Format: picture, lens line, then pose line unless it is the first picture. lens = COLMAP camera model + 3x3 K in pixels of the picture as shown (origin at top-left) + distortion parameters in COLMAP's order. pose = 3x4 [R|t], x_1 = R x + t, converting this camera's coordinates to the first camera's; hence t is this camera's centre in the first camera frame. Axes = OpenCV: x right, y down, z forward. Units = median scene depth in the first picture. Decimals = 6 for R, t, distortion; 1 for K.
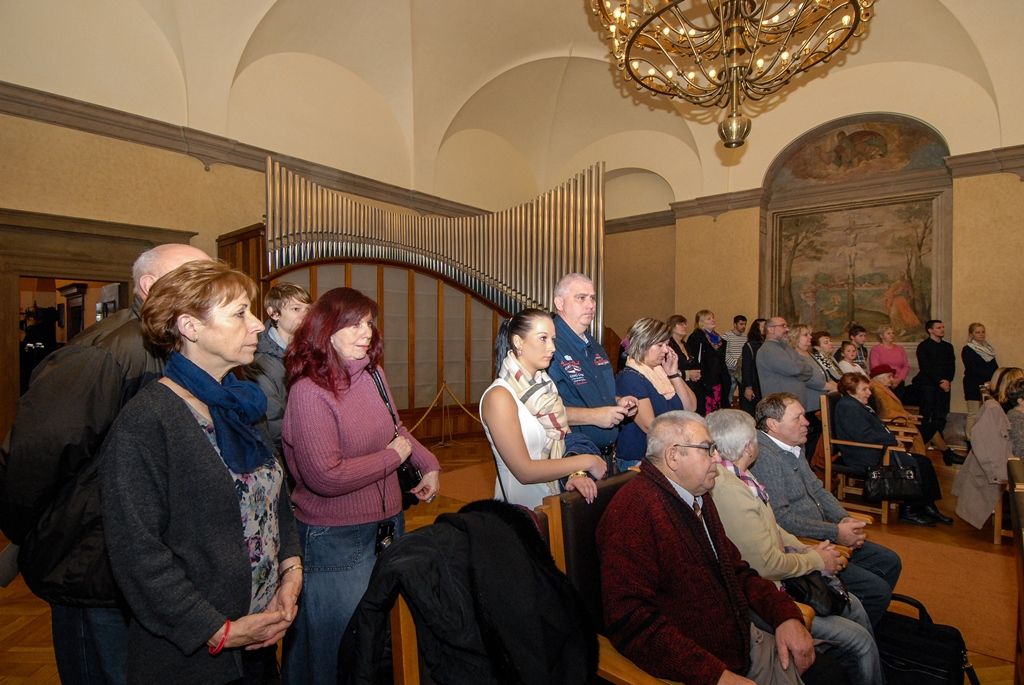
lens RADIAL K [[539.8, 0, 502.8], [0, 539.8, 337.5], [0, 0, 1]] dist [-0.002621, -0.018236]
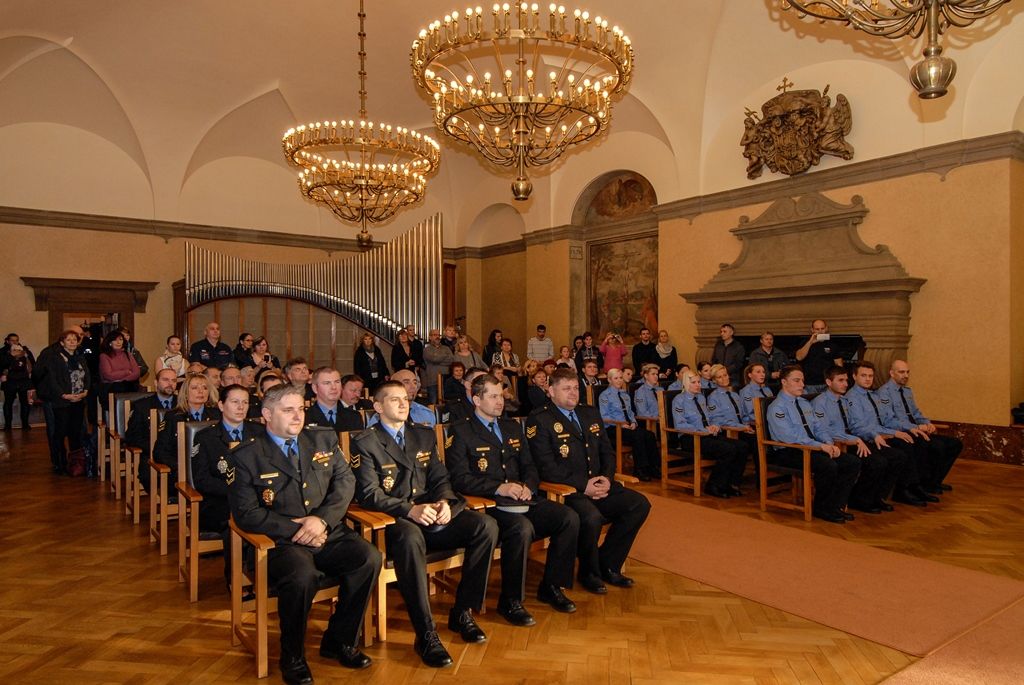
lens RADIAL K [[704.6, 0, 514.1], [0, 704.6, 343.4], [0, 0, 1]] dist [0.006610, 0.002984]
pose [[0.973547, -0.002265, -0.228477, 0.767606], [0.002359, 0.999997, 0.000138, 0.003634], [0.228476, -0.000674, 0.973549, -0.682622]]
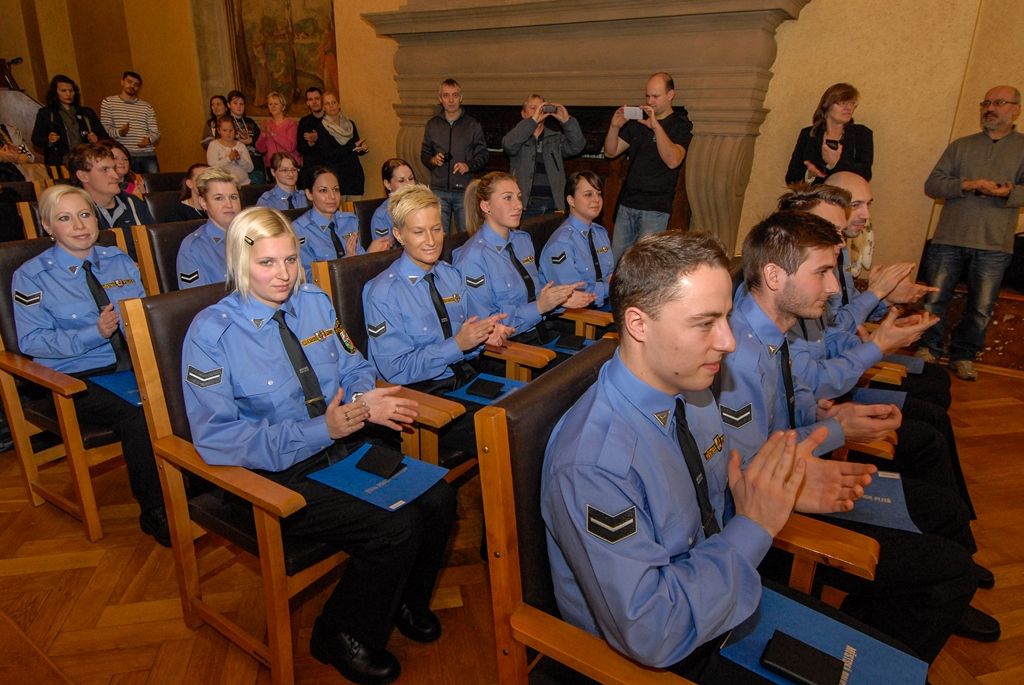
lens RADIAL K [[638.4, 0, 517.0], [0, 638.4, 348.4], [0, 0, 1]] dist [0.022265, -0.001468]
pose [[0.991973, -0.017485, 0.125236, 0.836270], [-0.025157, 0.943309, 0.330961, 0.008372], [-0.123923, -0.331455, 0.935297, -0.015528]]
